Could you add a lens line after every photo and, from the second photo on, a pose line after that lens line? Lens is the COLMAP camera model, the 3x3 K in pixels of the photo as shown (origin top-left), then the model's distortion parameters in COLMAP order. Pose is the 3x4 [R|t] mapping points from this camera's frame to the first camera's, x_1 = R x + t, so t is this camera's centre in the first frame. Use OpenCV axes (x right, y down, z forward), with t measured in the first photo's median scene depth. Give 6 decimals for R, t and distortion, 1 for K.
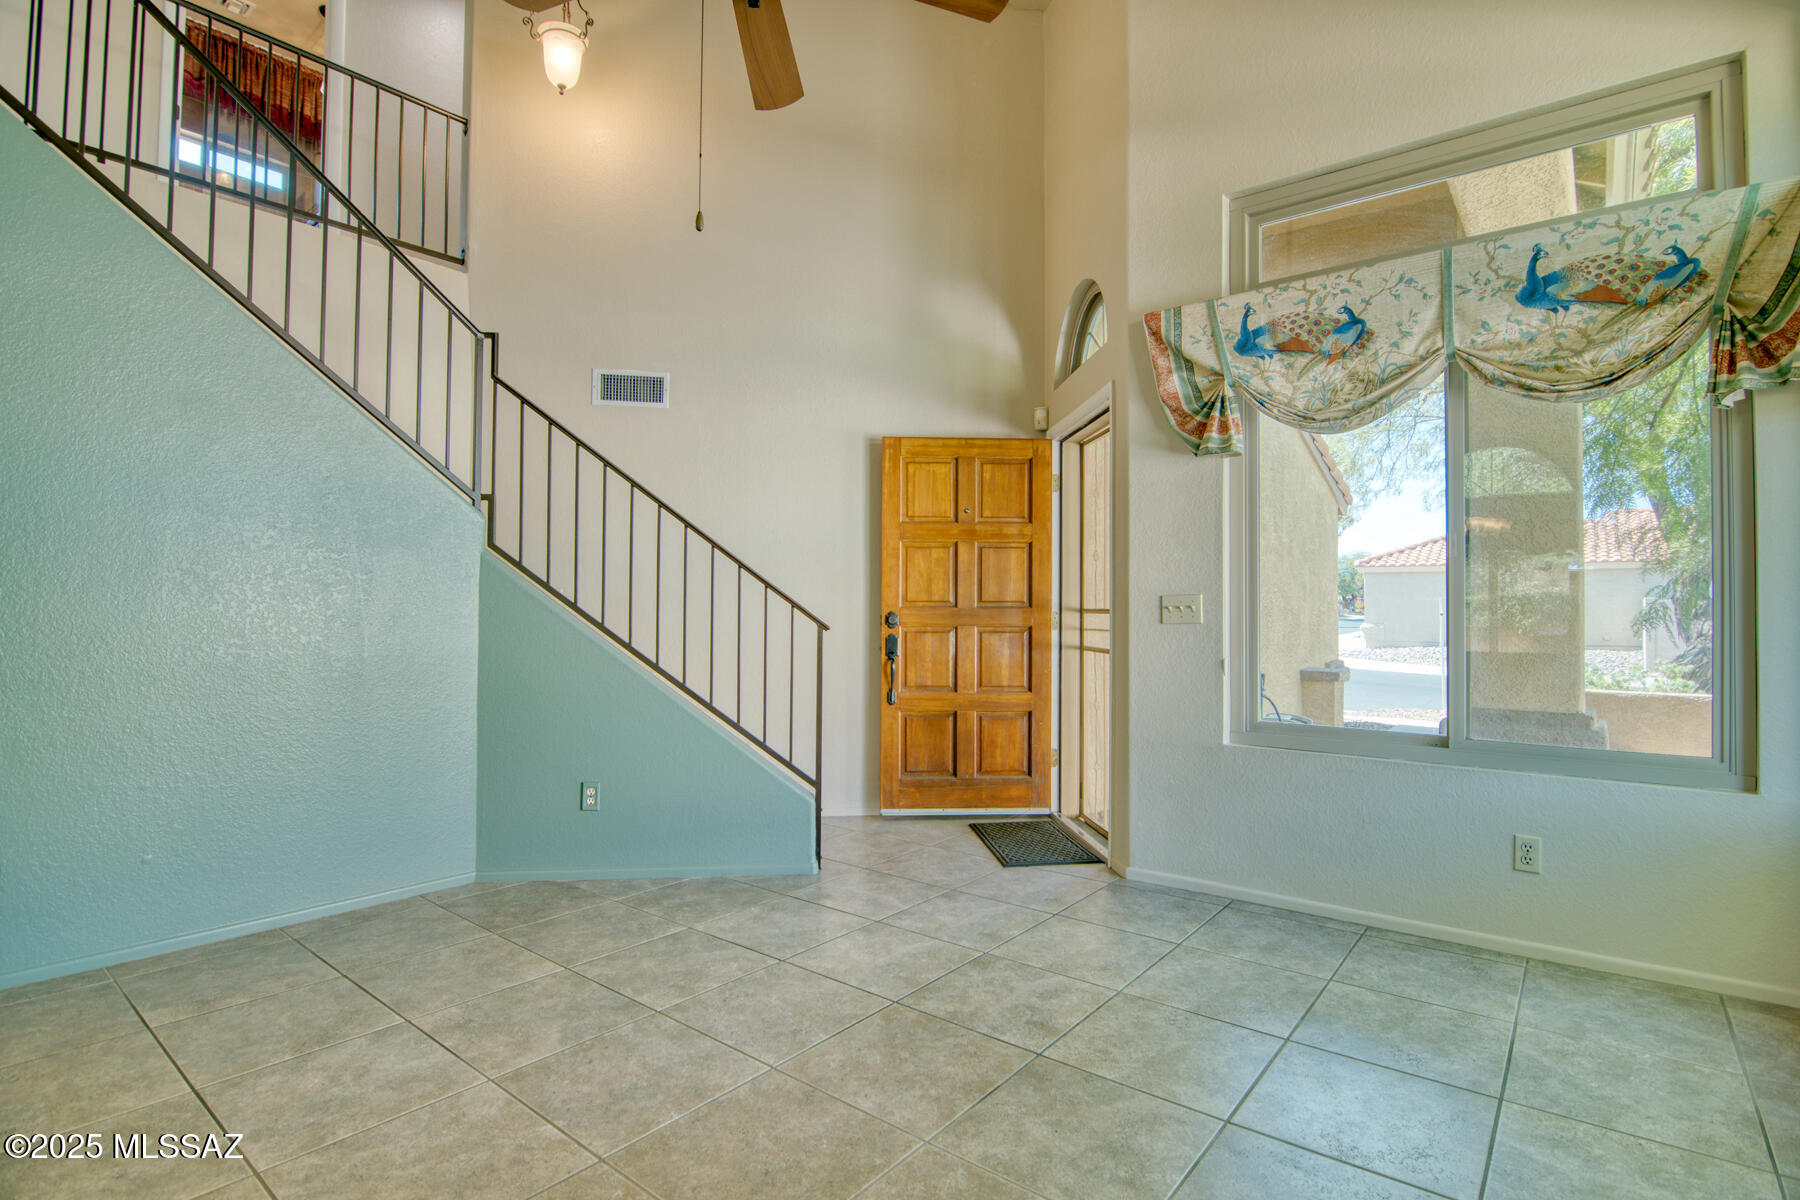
lens RADIAL K [[868.0, 0, 903.6], [0, 868.0, 600.2], [0, 0, 1]] dist [-0.005795, -0.008409]
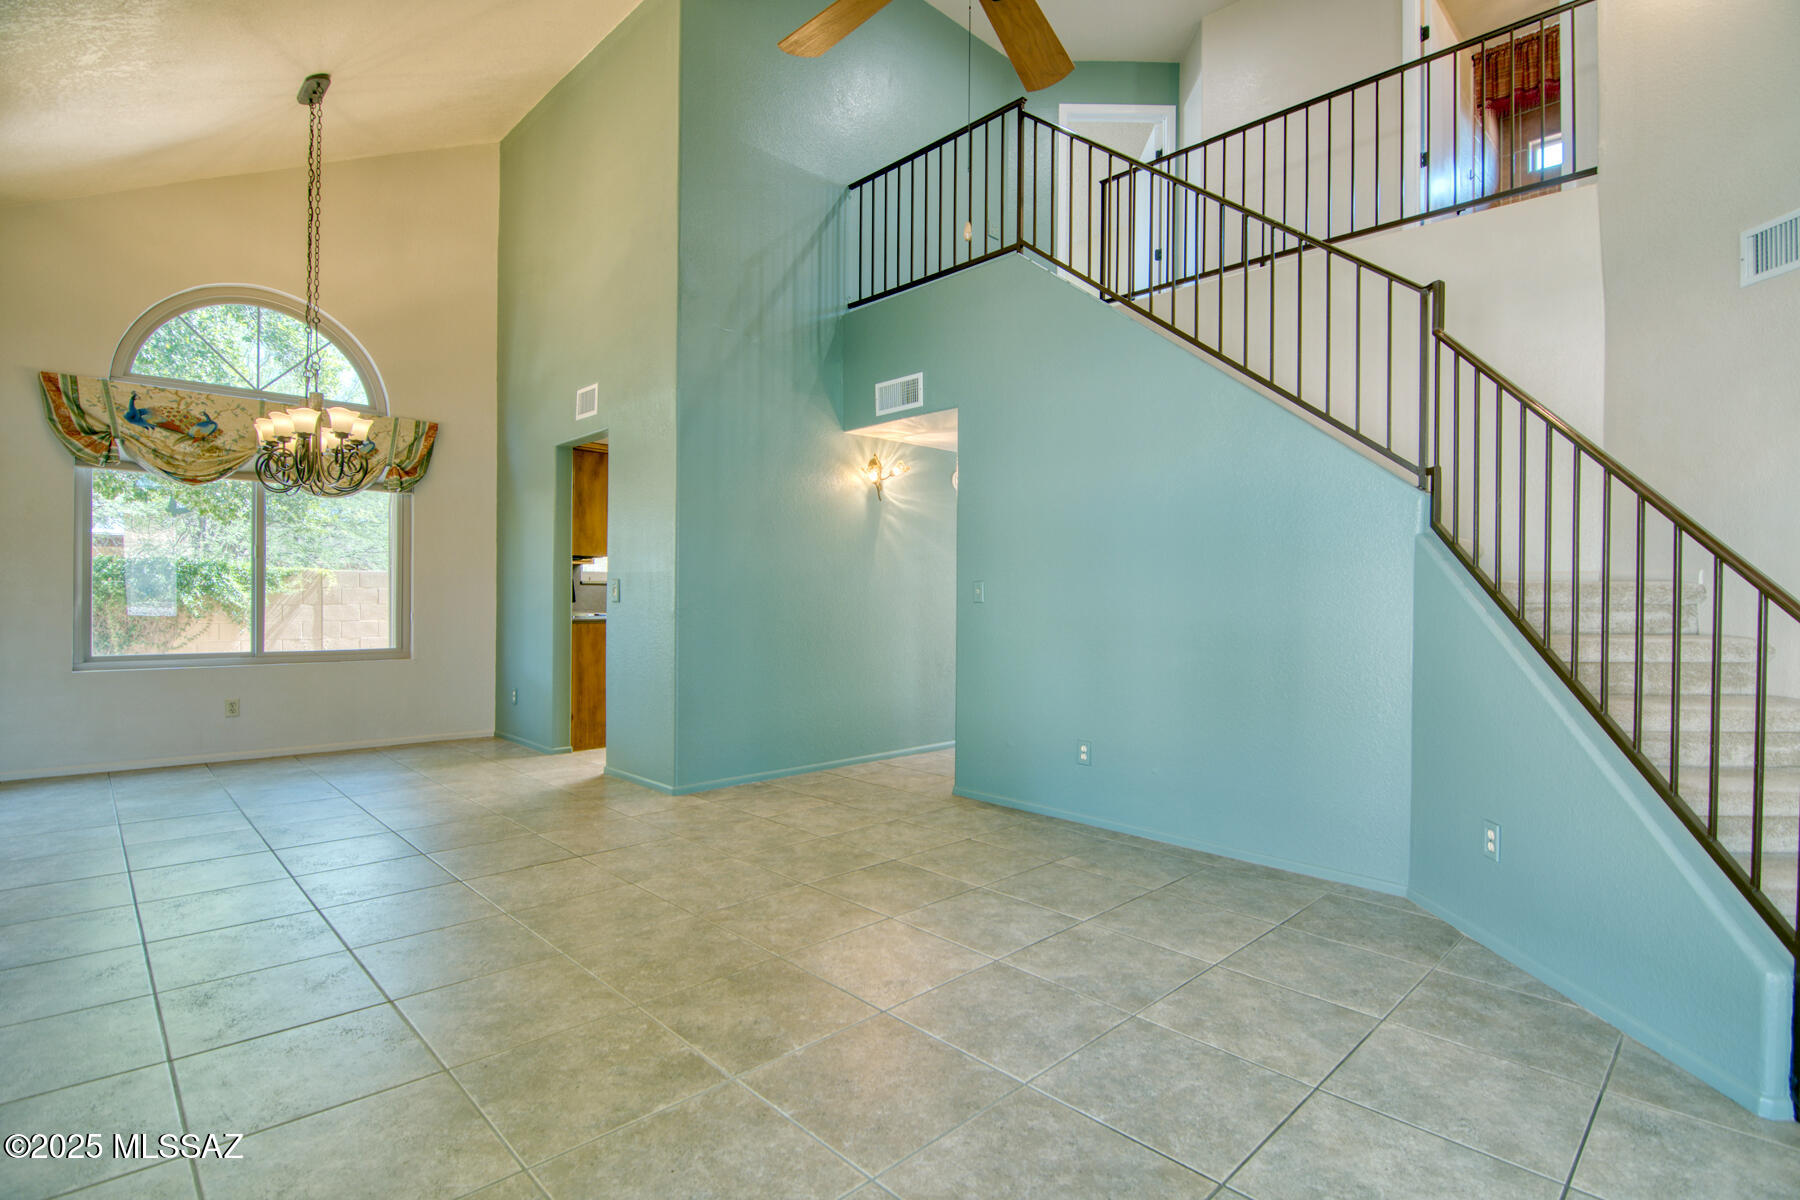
lens RADIAL K [[868.0, 0, 903.6], [0, 868.0, 600.2], [0, 0, 1]] dist [-0.005795, -0.008409]
pose [[-0.118824, -0.000319, -0.992915, 0.540057], [0.004759, 0.999988, -0.000891, 0.012819], [0.992904, -0.004831, -0.118821, 0.671248]]
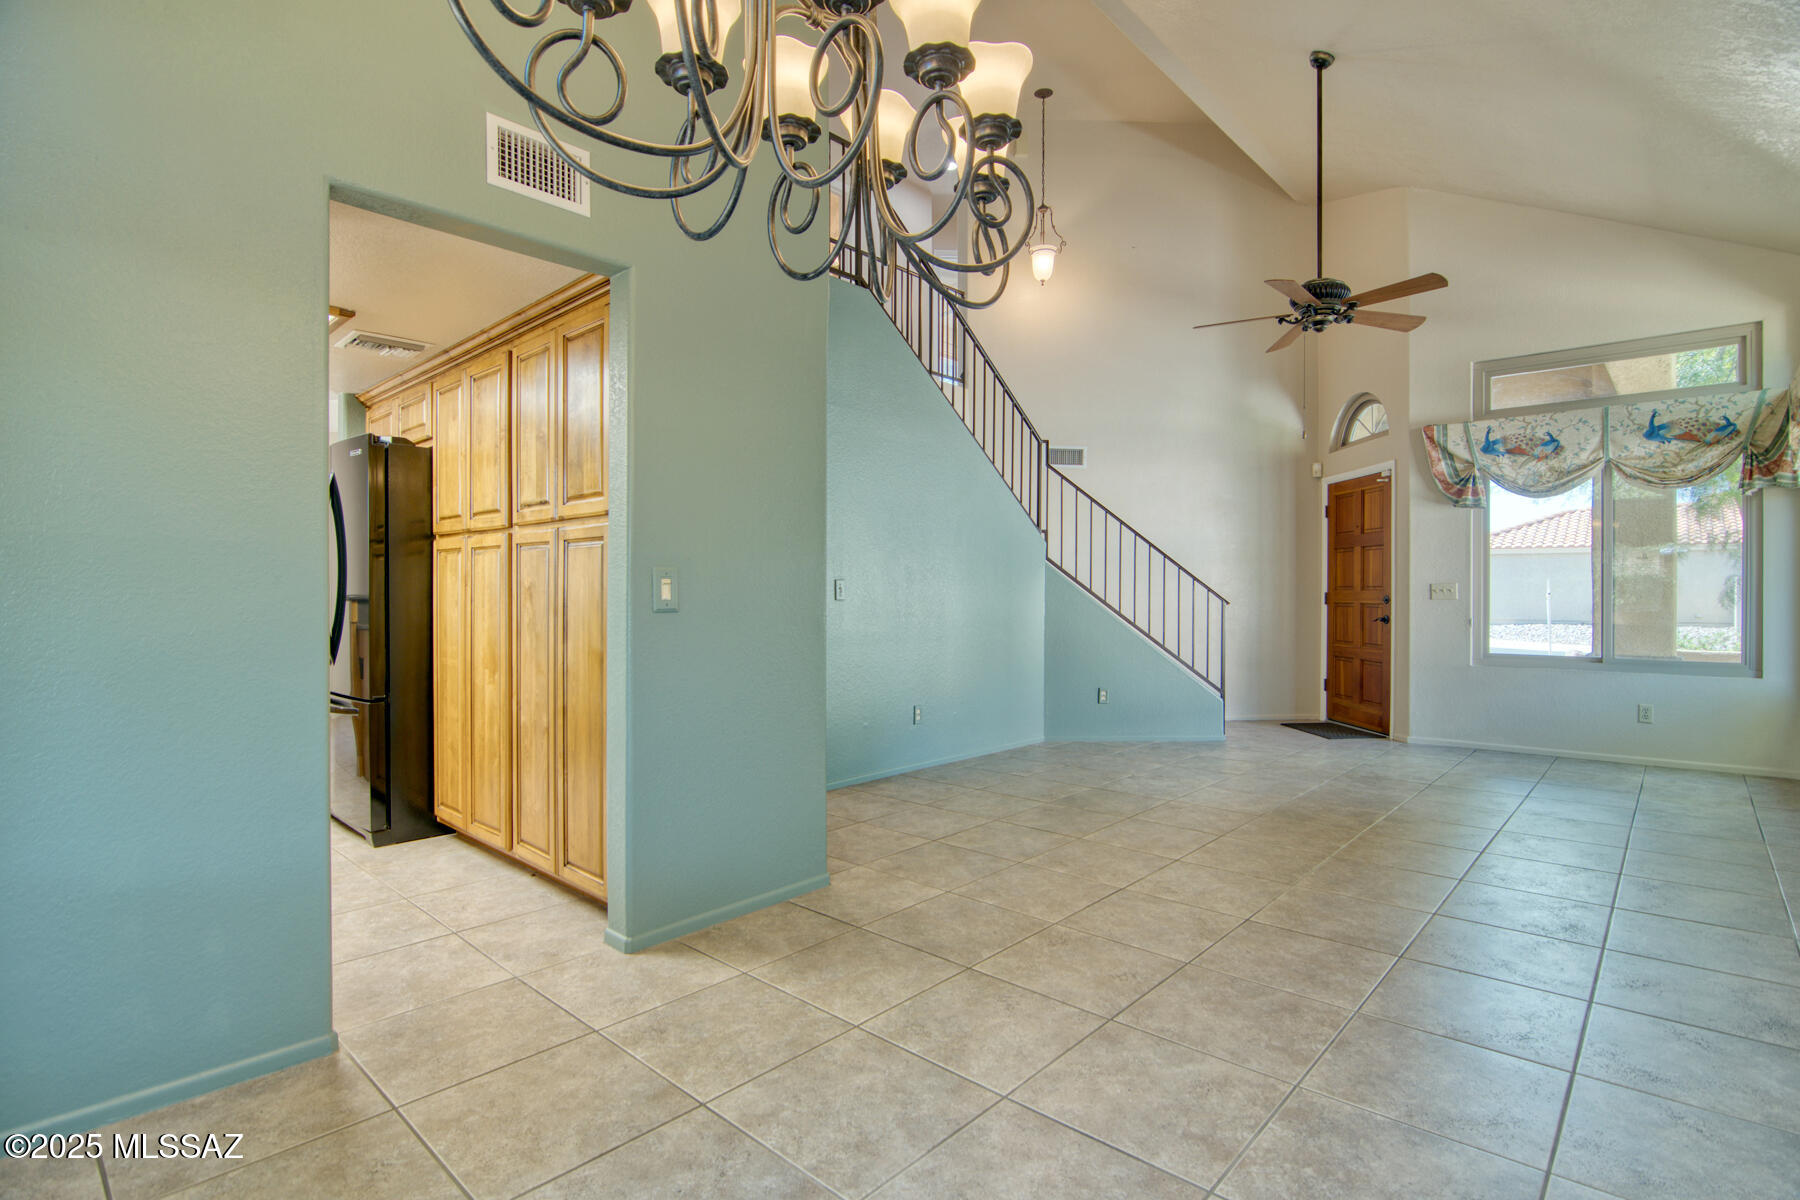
lens RADIAL K [[862.0, 0, 903.5], [0, 862.0, 604.7], [0, 0, 1]] dist [-0.016666, -0.002252]
pose [[0.997927, -0.004563, -0.064192, -0.778654], [0.006266, 0.999633, 0.026348, -0.017140], [0.064048, -0.026695, 0.997590, -0.964559]]
